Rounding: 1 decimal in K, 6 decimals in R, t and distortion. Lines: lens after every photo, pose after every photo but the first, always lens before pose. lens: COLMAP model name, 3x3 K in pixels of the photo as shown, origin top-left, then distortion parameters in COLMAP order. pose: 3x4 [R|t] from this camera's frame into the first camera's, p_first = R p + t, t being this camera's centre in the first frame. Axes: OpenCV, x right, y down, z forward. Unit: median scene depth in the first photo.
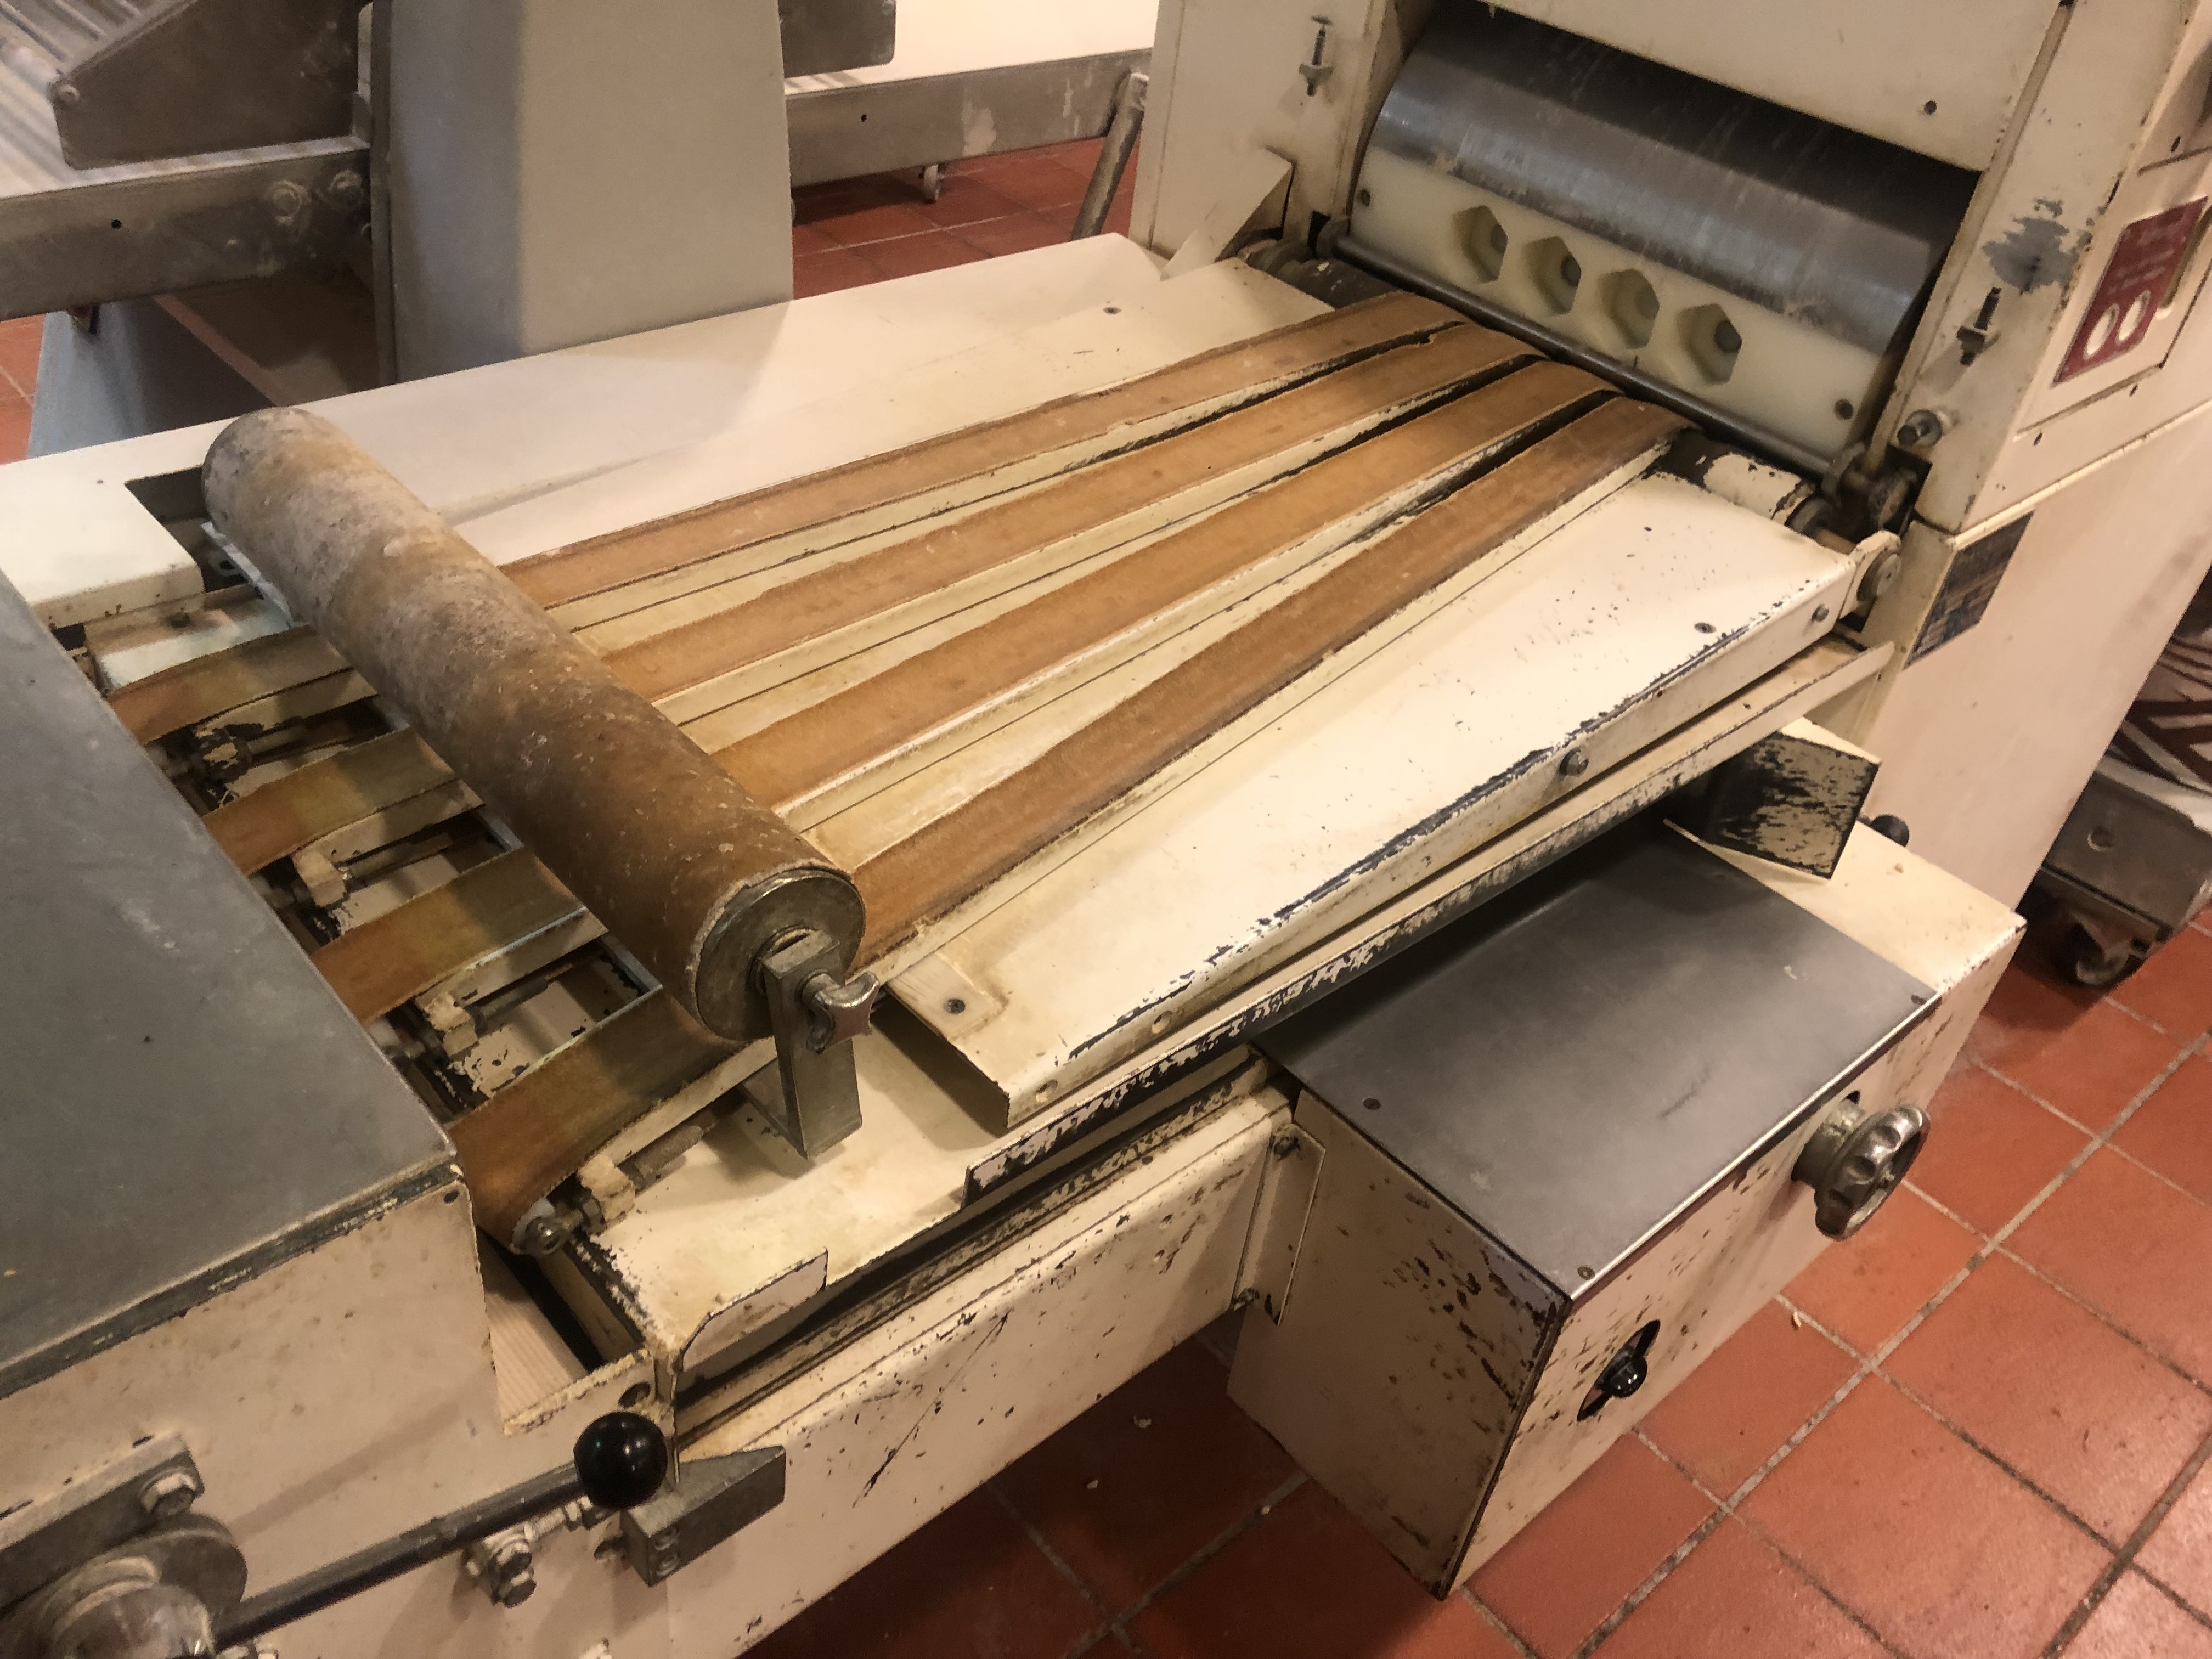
lens RADIAL K [[1850.0, 0, 1099.6], [0, 1850.0, 838.4], [0, 0, 1]] dist [0.028563, -0.022555]
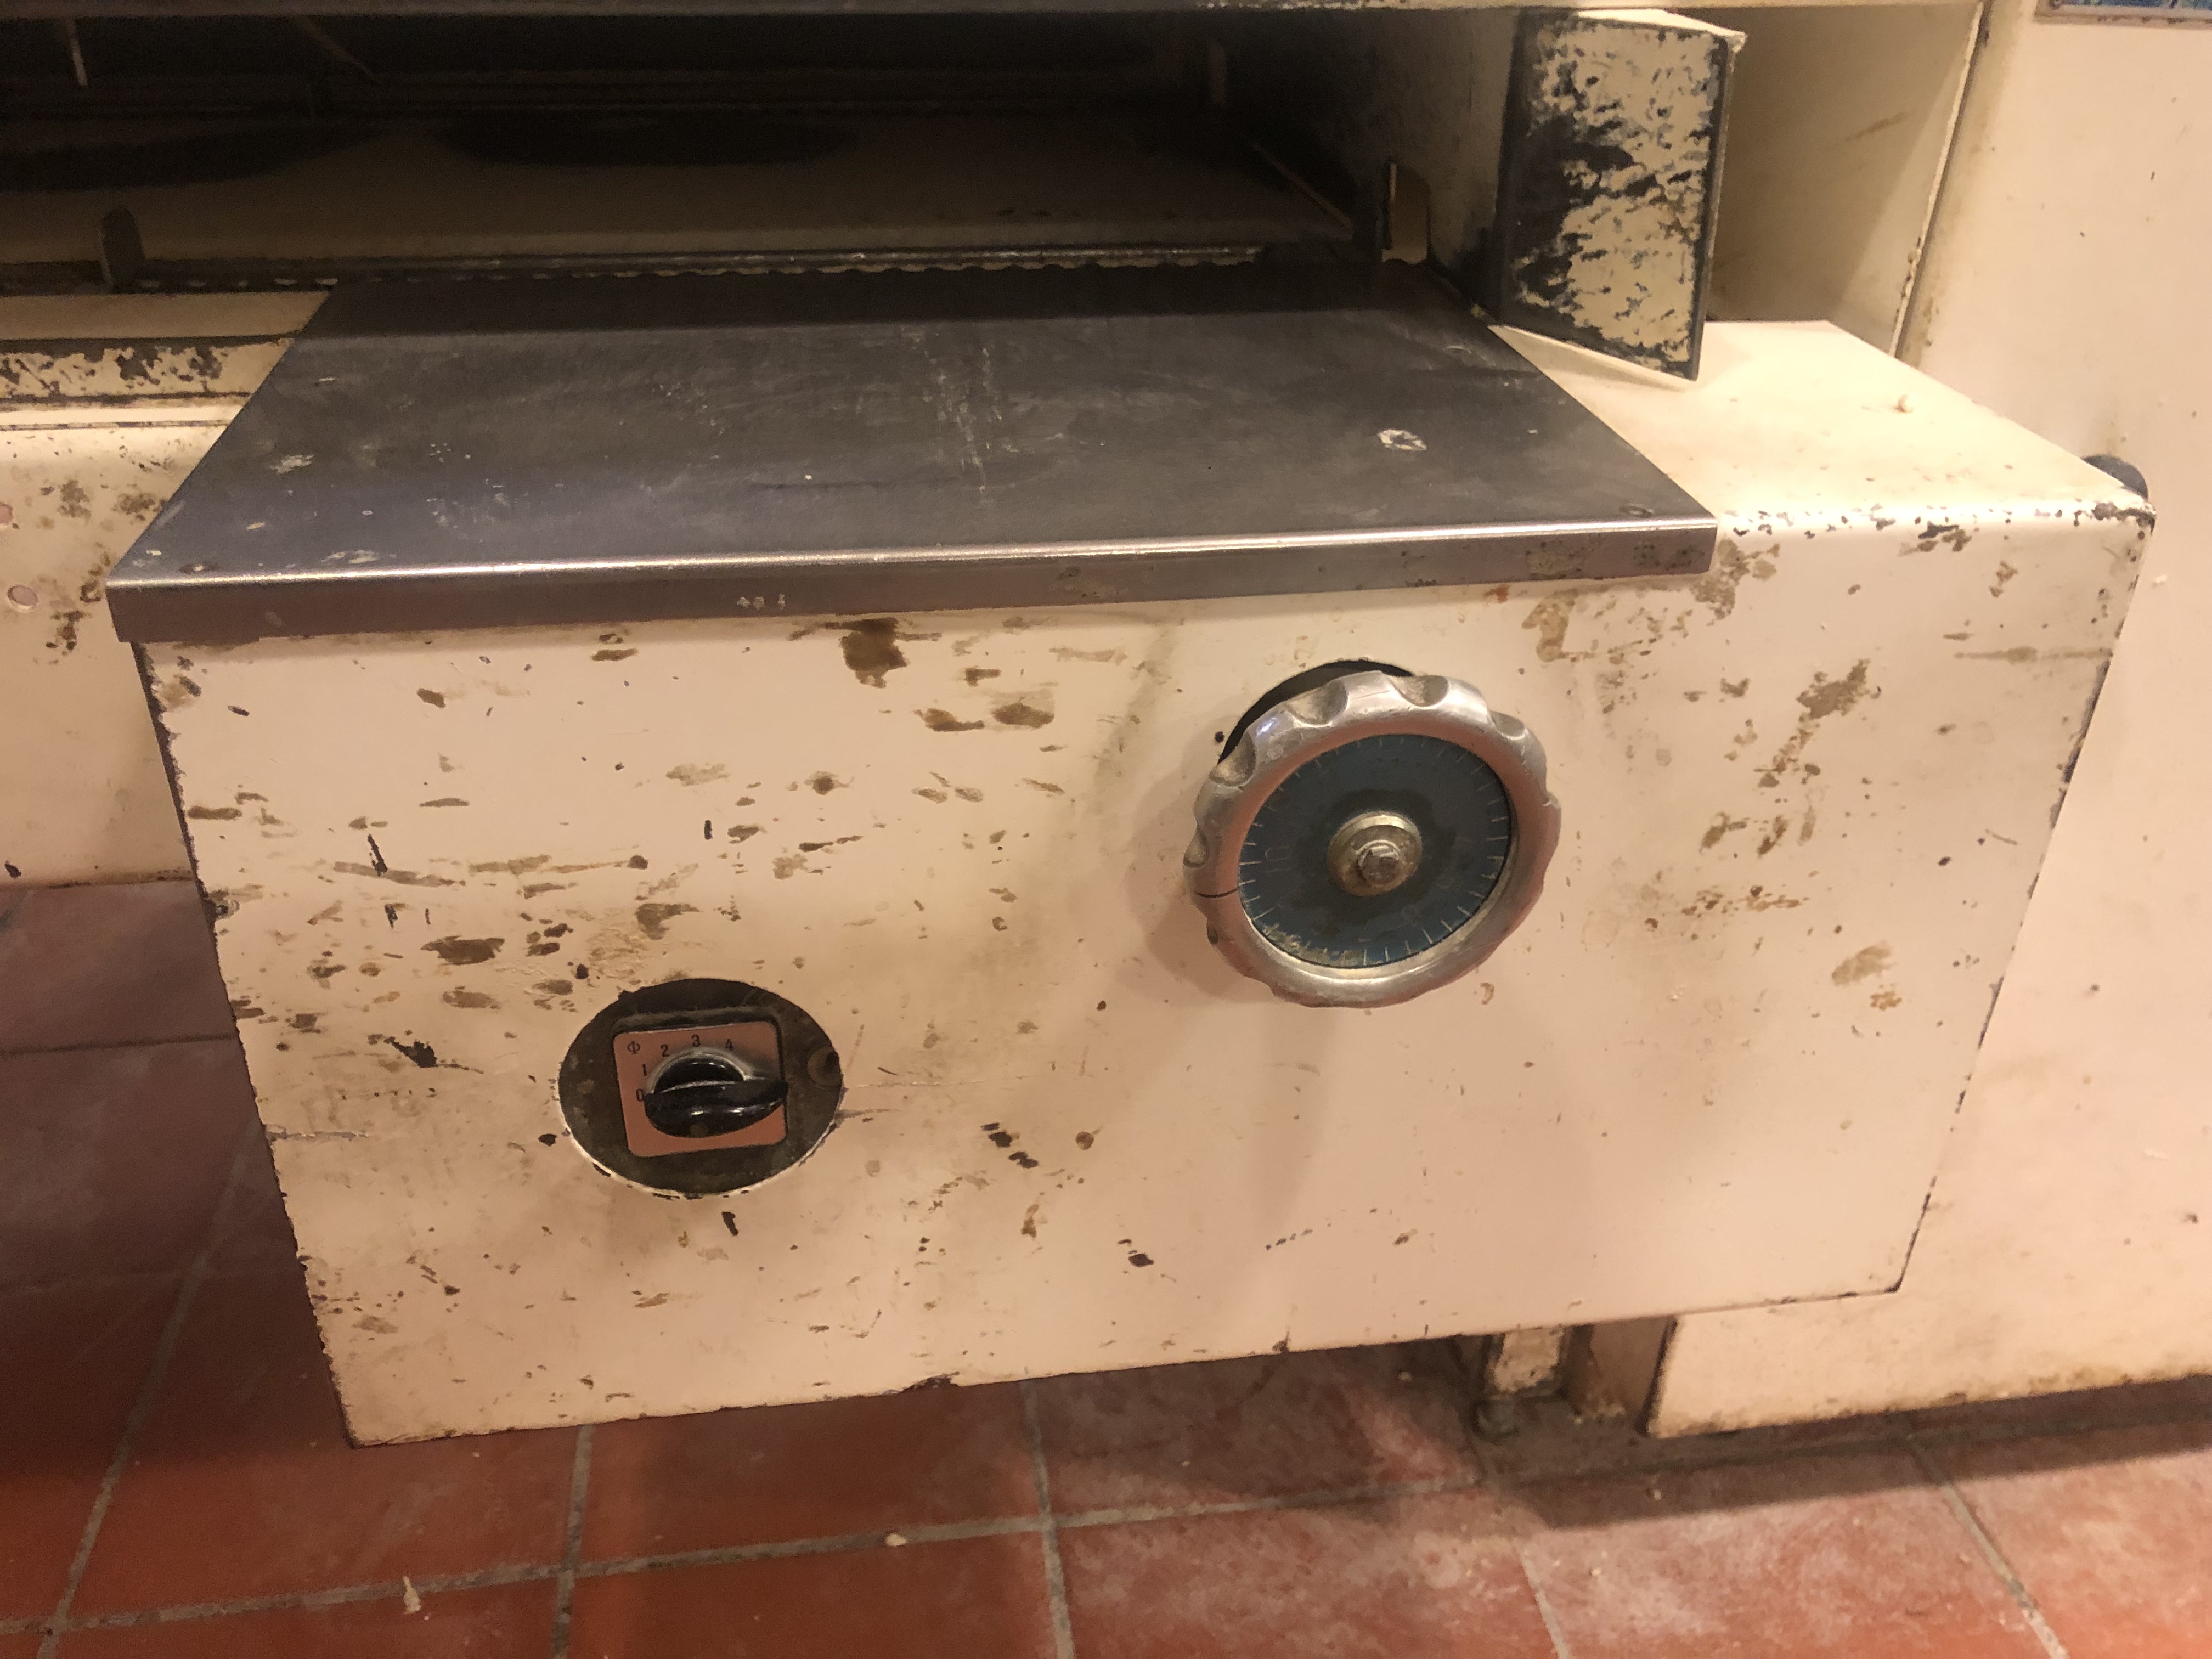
lens RADIAL K [[1850.0, 0, 1098.6], [0, 1850.0, 823.4], [0, 0, 1]] dist [0.028563, -0.022555]
pose [[0.833742, 0.186311, -0.519772, 0.511978], [-0.271816, 0.957878, -0.092657, 0.203977], [0.480615, 0.218534, 0.849266, 0.537648]]
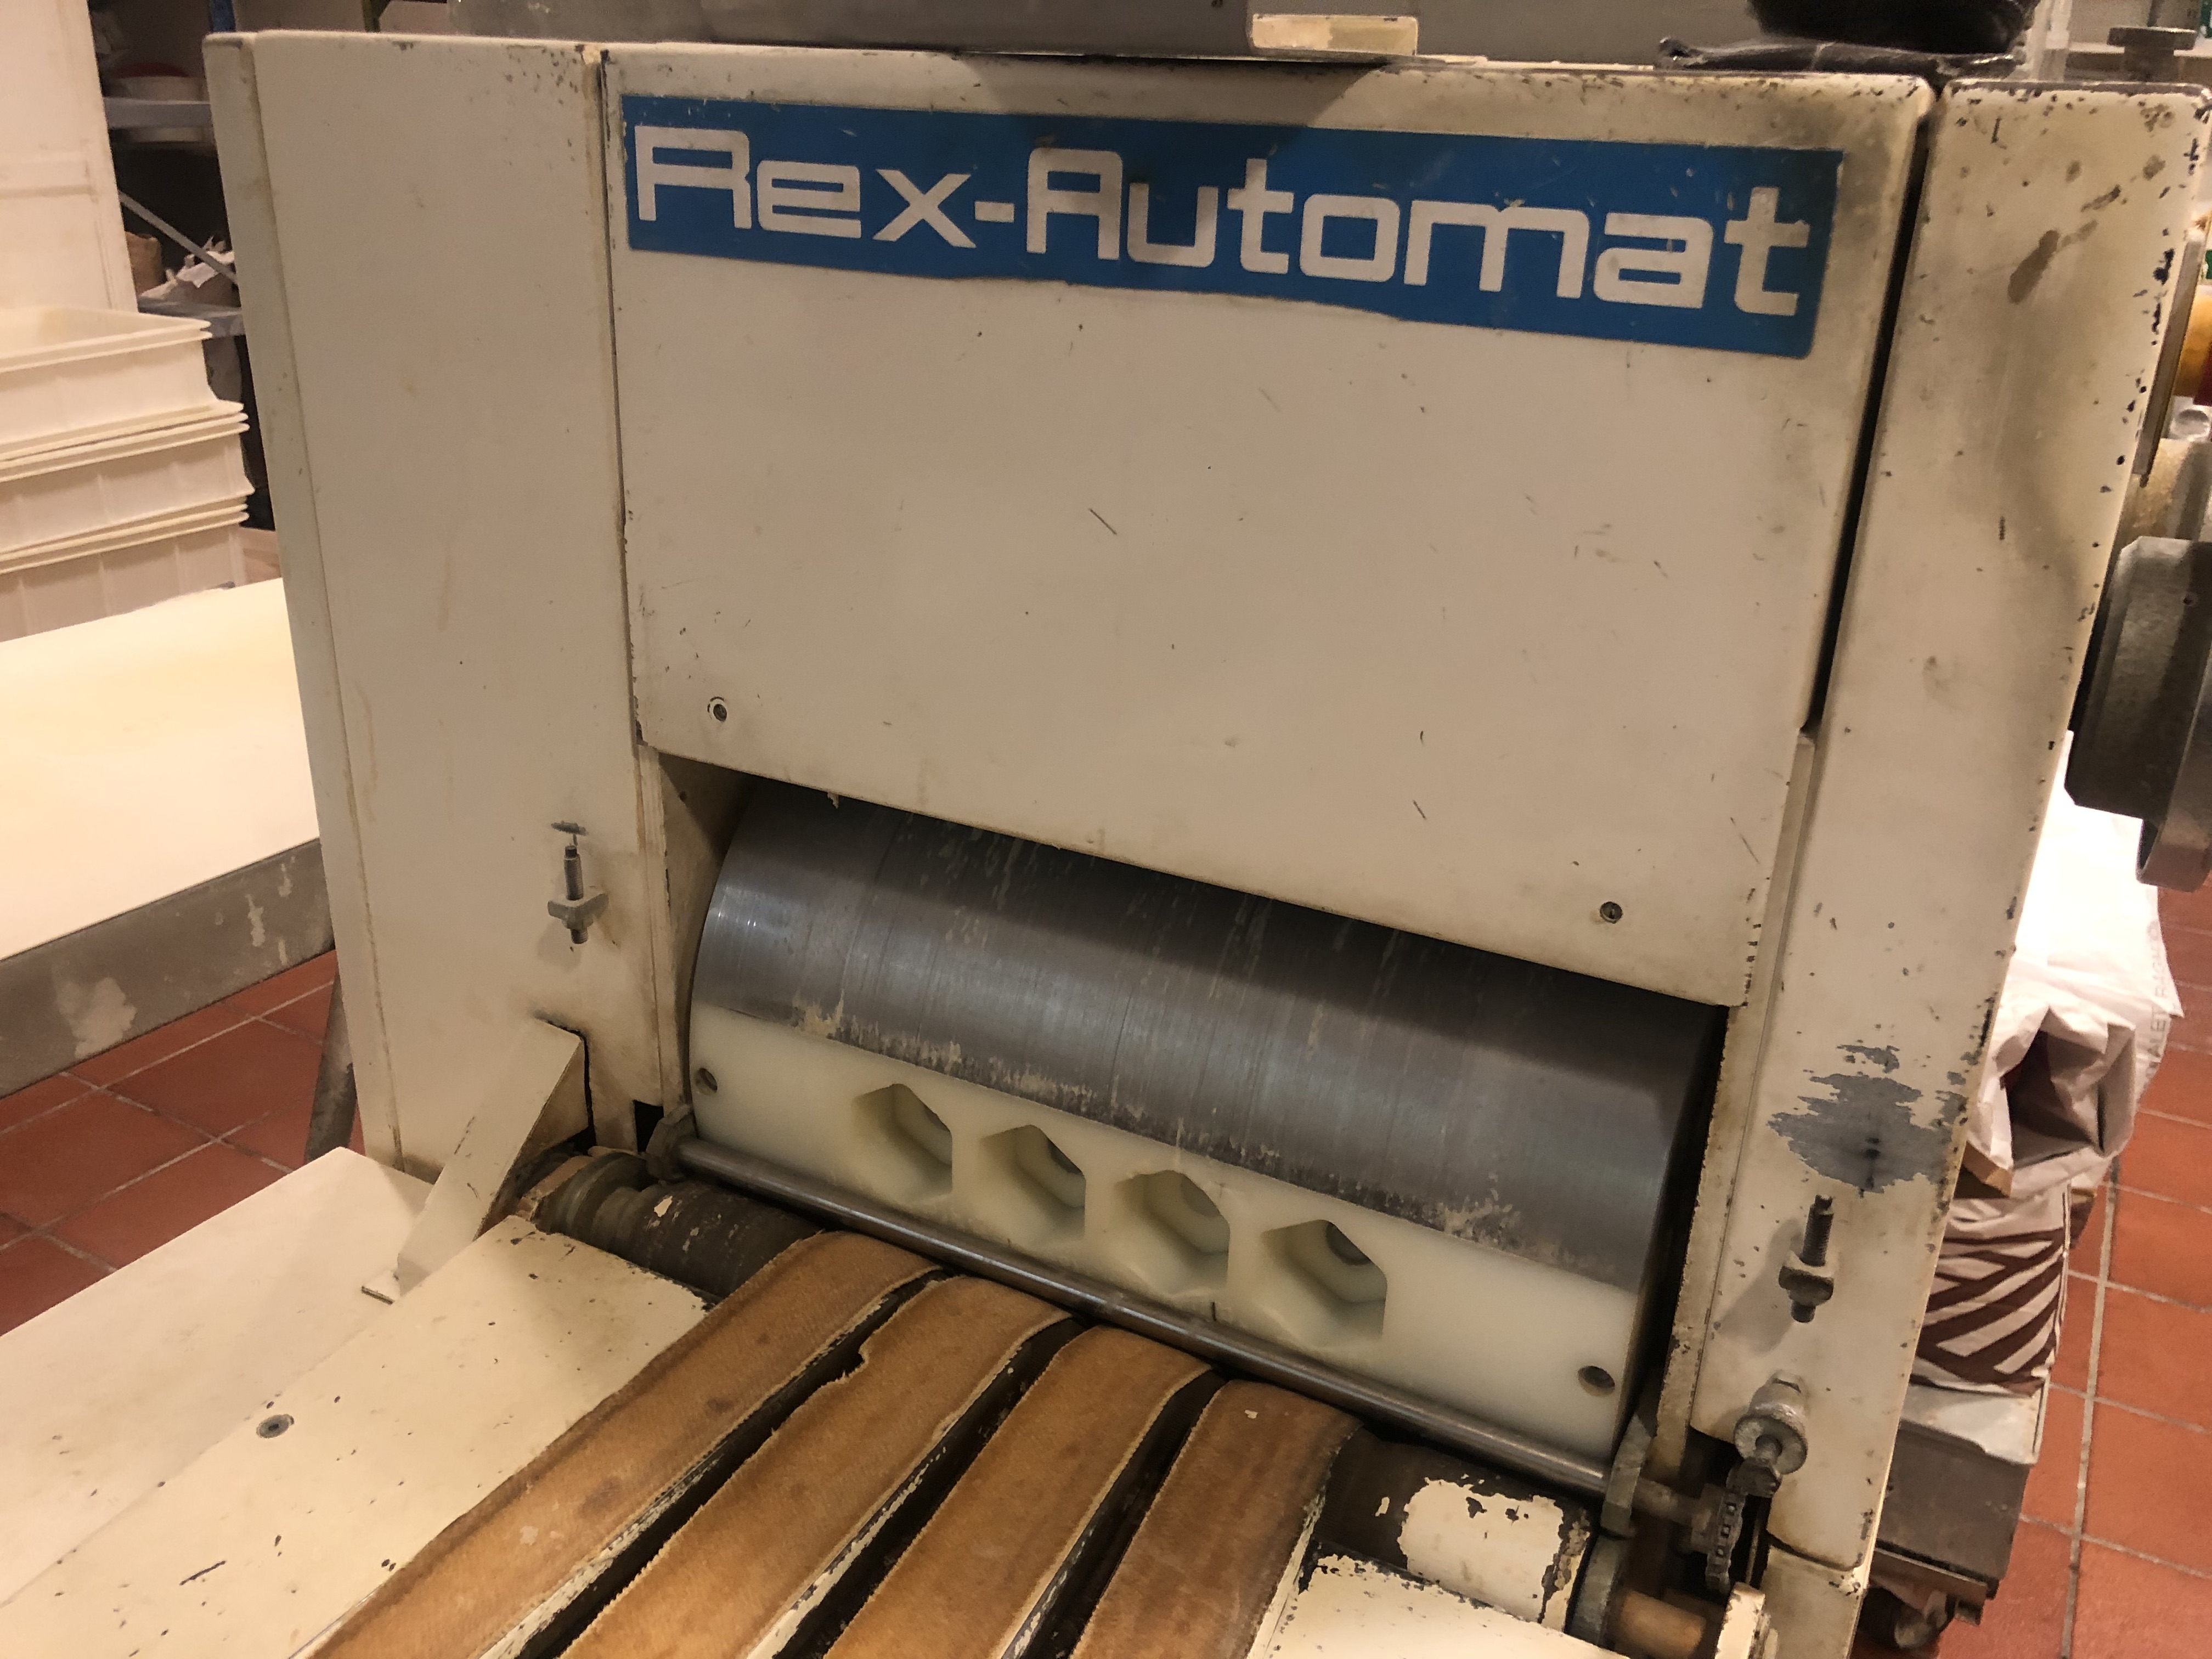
lens RADIAL K [[1850.0, 0, 1102.6], [0, 1850.0, 842.1], [0, 0, 1]] dist [0.028563, -0.022555]
pose [[0.941589, -0.208432, 0.264511, 0.137354], [0.265737, 0.942346, -0.203393, -0.297340], [-0.206867, 0.261803, 0.942690, 0.436055]]
